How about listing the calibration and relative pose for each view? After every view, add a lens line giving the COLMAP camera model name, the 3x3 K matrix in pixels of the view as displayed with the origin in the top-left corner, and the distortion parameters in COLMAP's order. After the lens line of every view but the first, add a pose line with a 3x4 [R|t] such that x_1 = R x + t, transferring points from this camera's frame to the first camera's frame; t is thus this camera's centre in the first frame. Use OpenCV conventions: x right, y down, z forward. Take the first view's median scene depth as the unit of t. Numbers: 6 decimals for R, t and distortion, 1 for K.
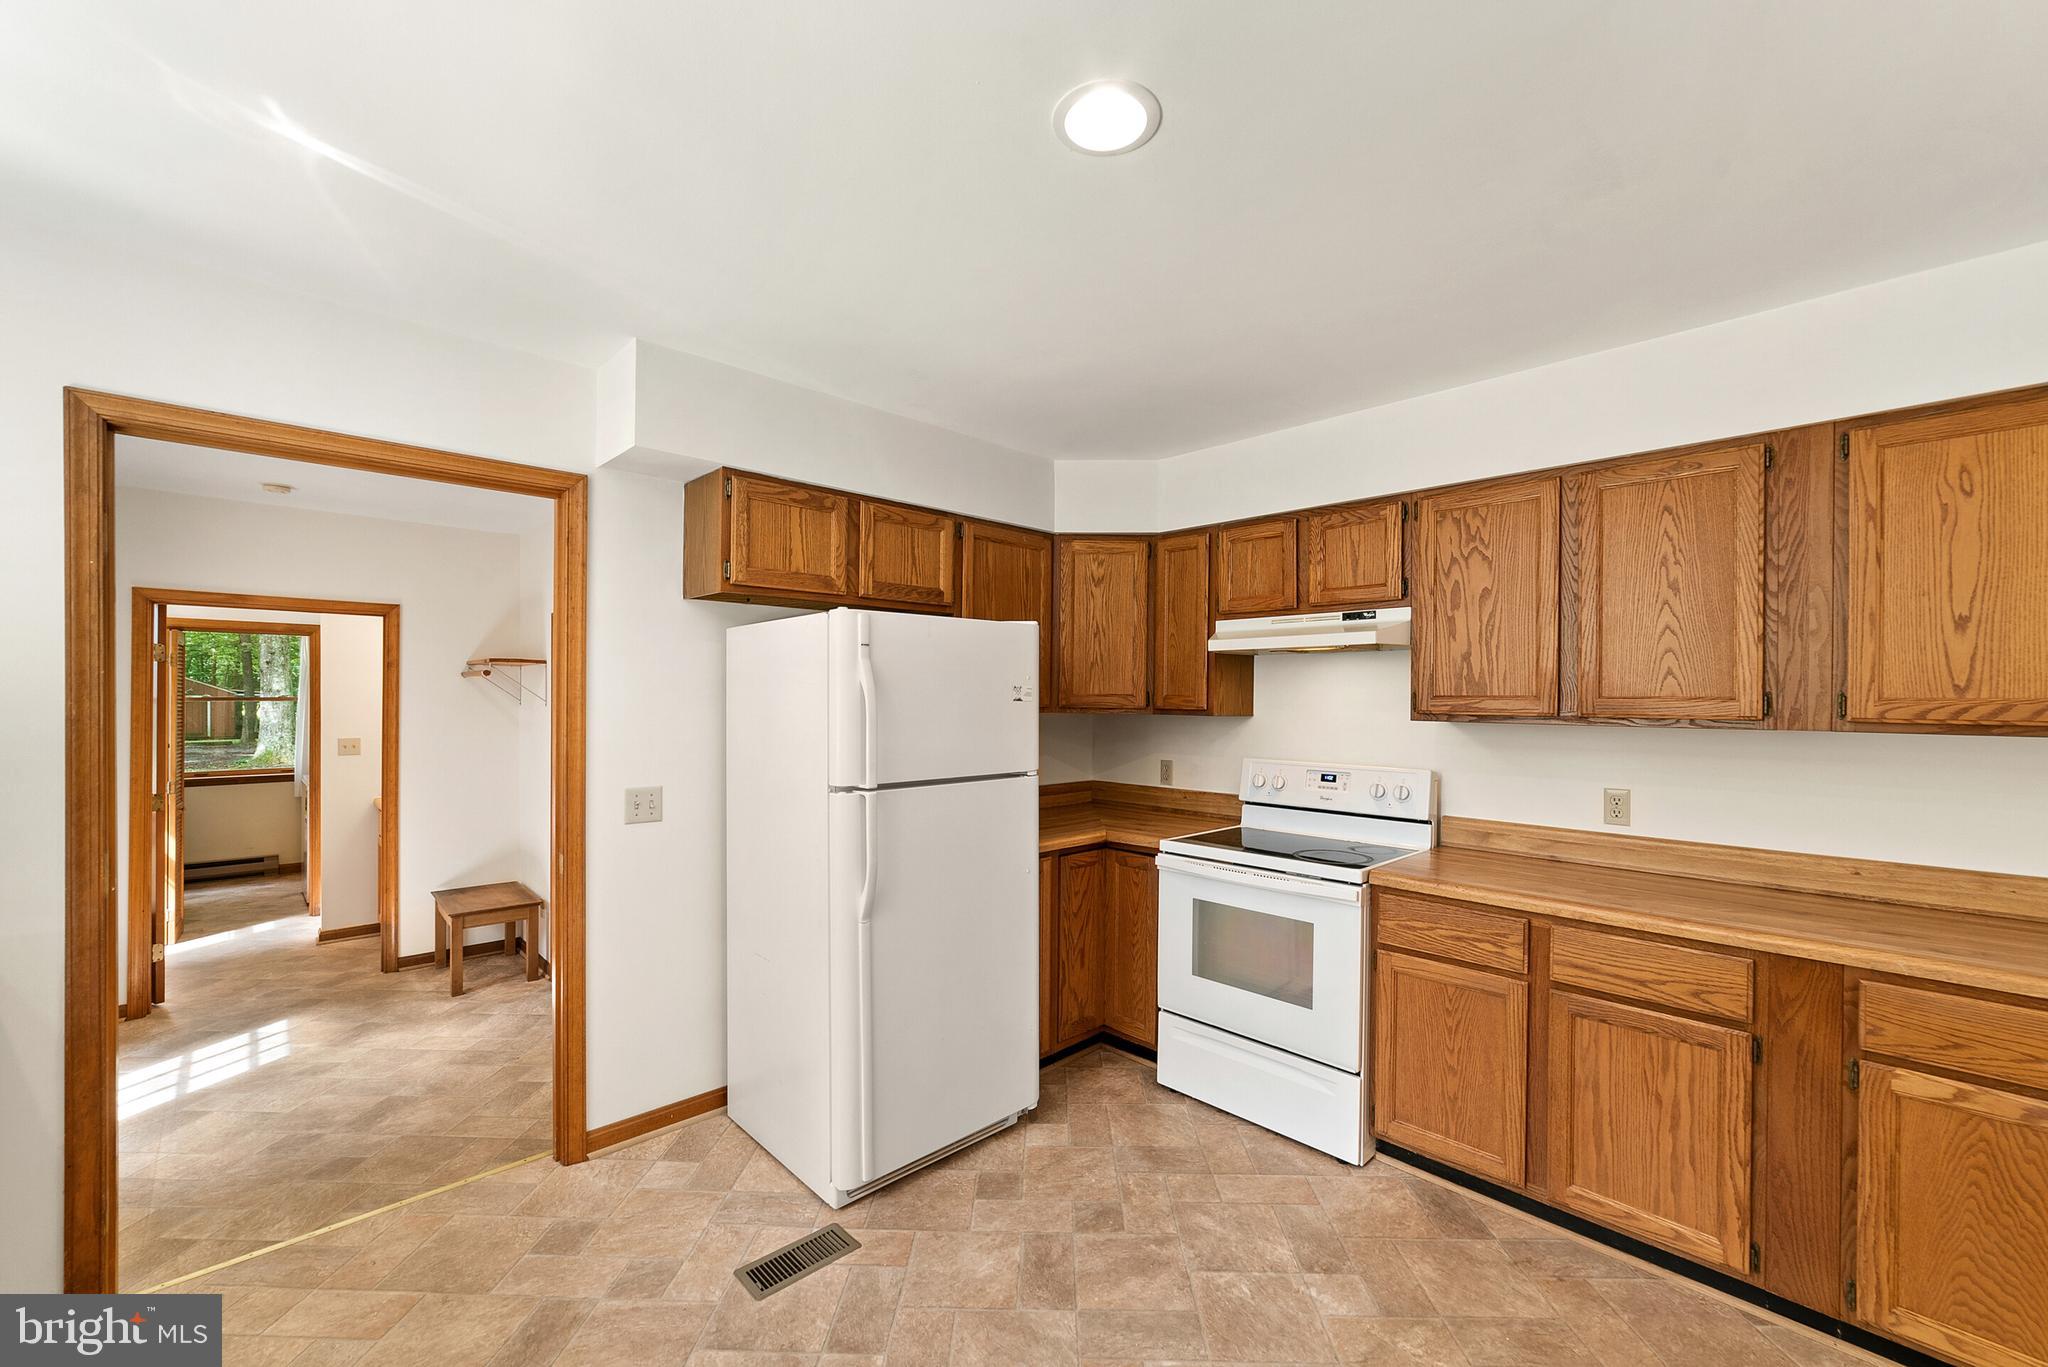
lens RADIAL K [[818.1, 0, 1032.2], [0, 818.1, 696.1], [0, 0, 1]] dist [-0.023713, 0.008047]
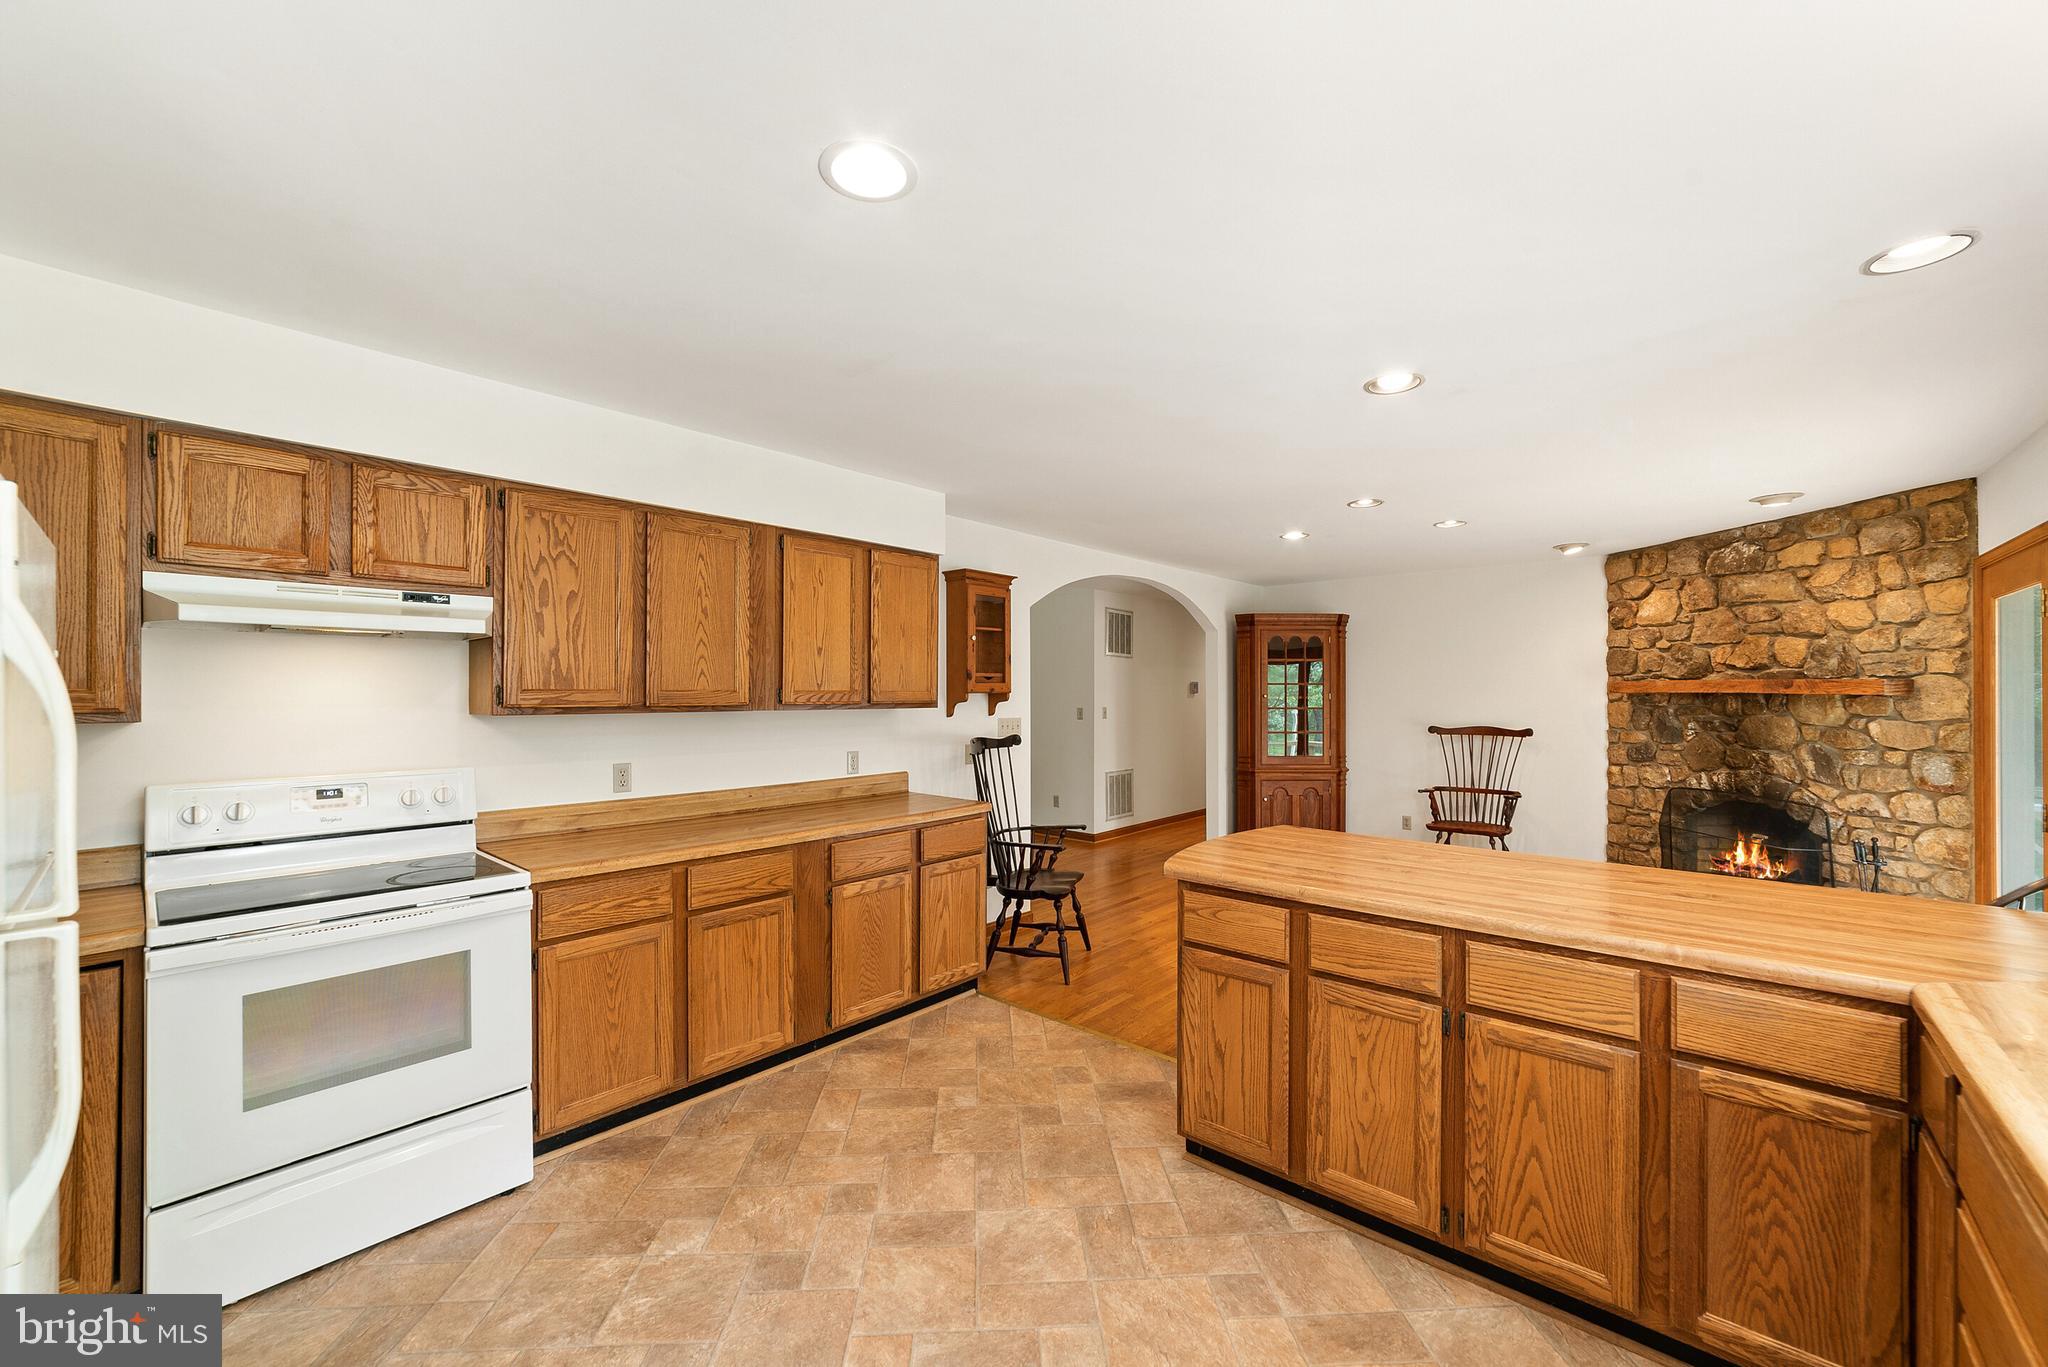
lens RADIAL K [[795.5, 0, 1020.4], [0, 795.5, 689.6], [0, 0, 1]] dist [-0.020299, 0.007808]
pose [[-0.071965, -0.002082, 0.997405, -0.501938], [-0.001064, 0.999997, 0.002011, -0.002706], [-0.997407, -0.000917, -0.071967, 0.434977]]
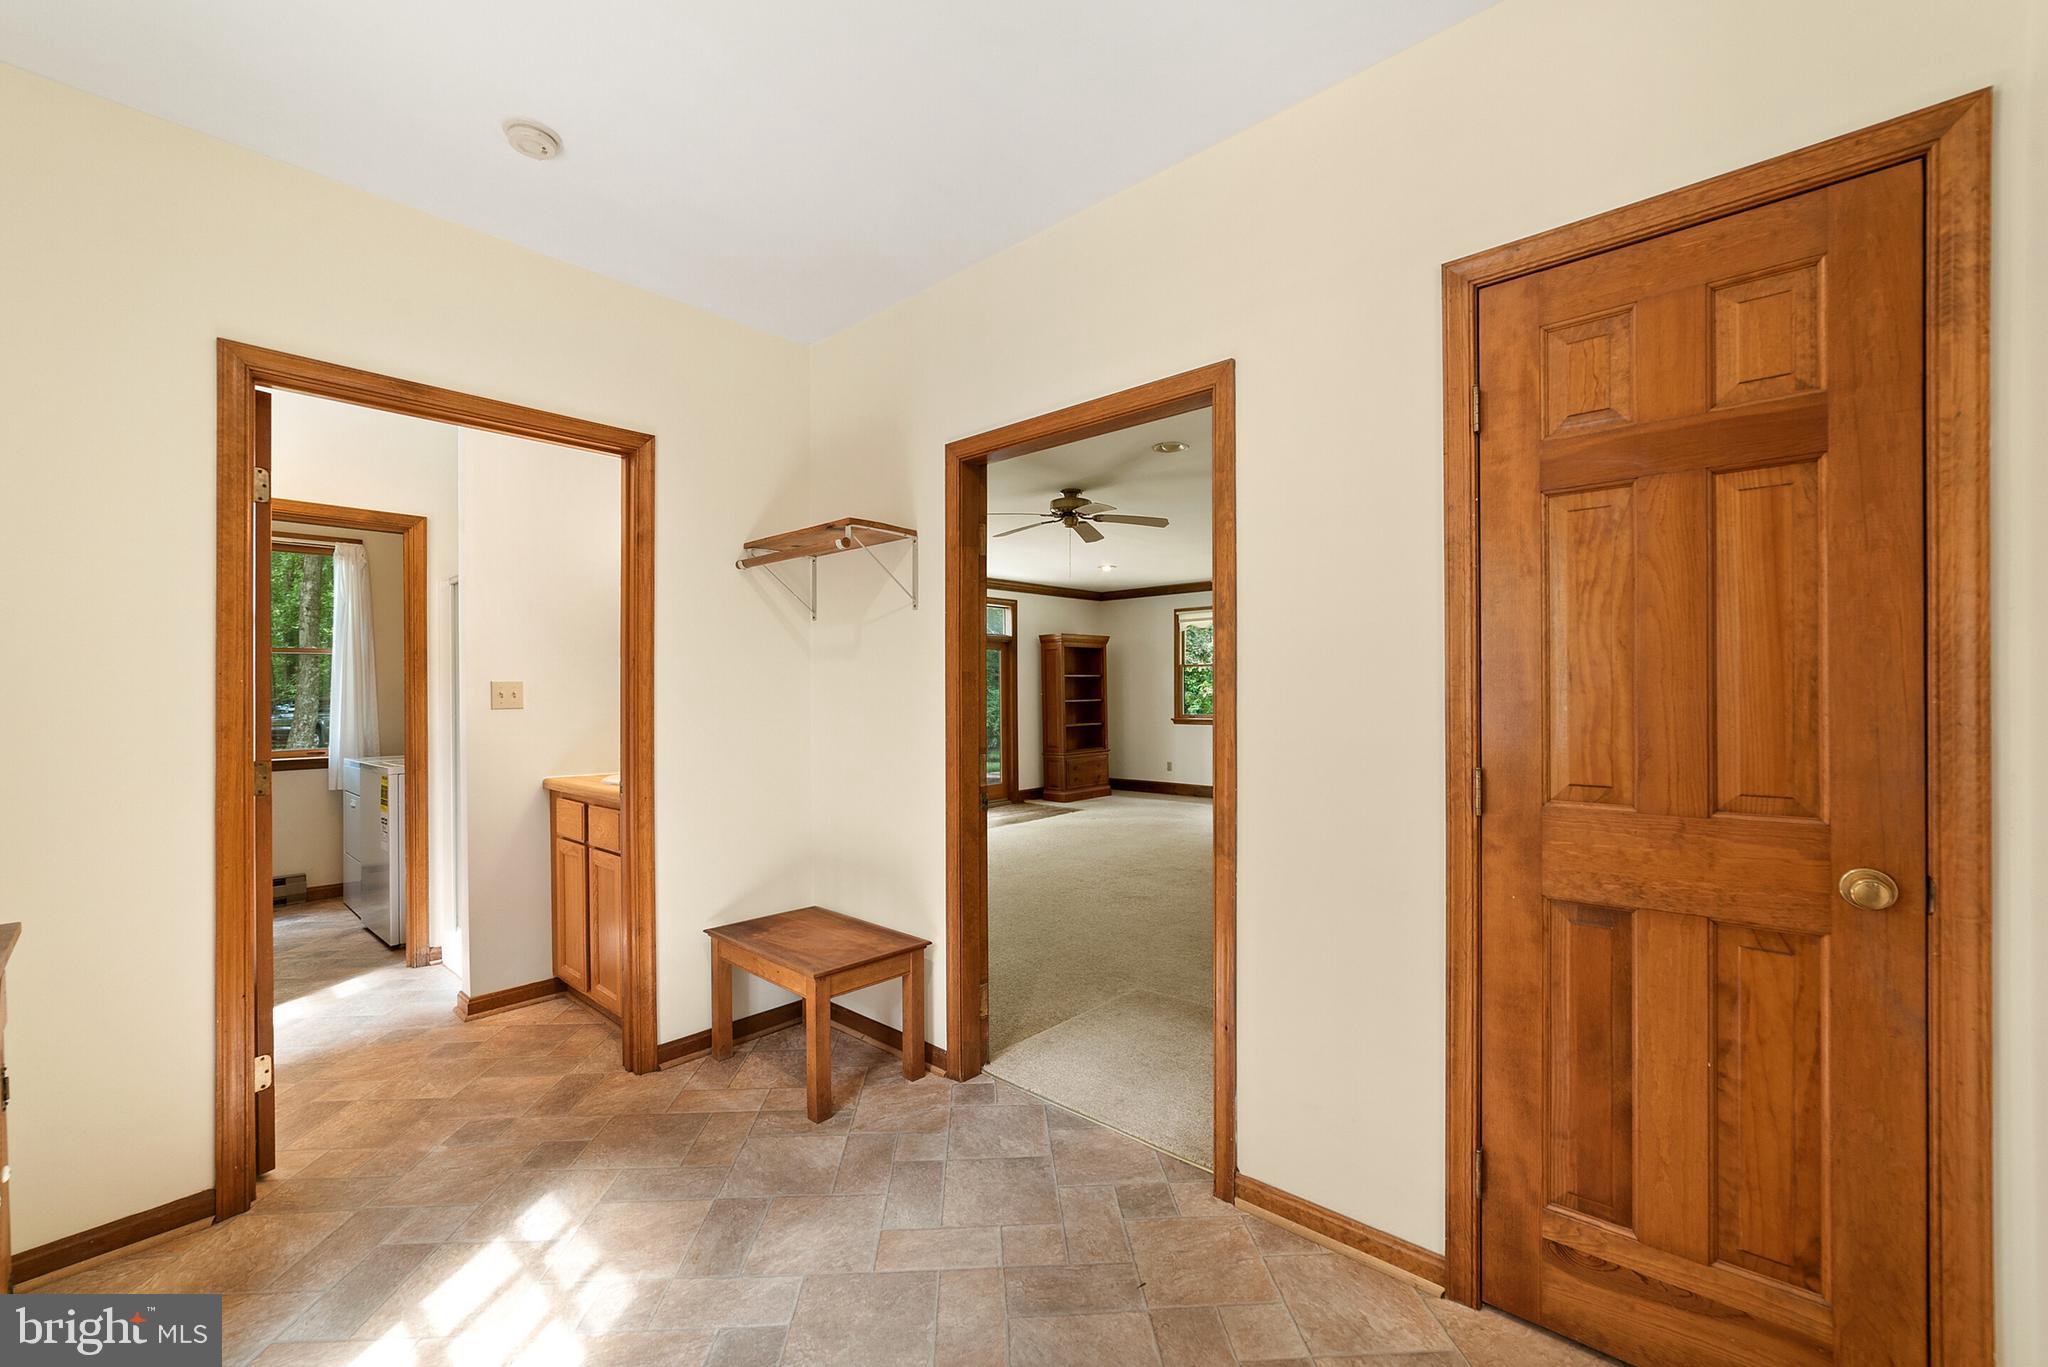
lens RADIAL K [[826.8, 0, 1033.7], [0, 826.8, 683.0], [0, 0, 1]] dist [-0.022967, 0.007747]
pose [[0.997517, -0.014976, 0.068818, -0.917045], [0.015517, 0.999853, -0.007325, 0.120580], [-0.068698, 0.008374, 0.997602, 0.652897]]
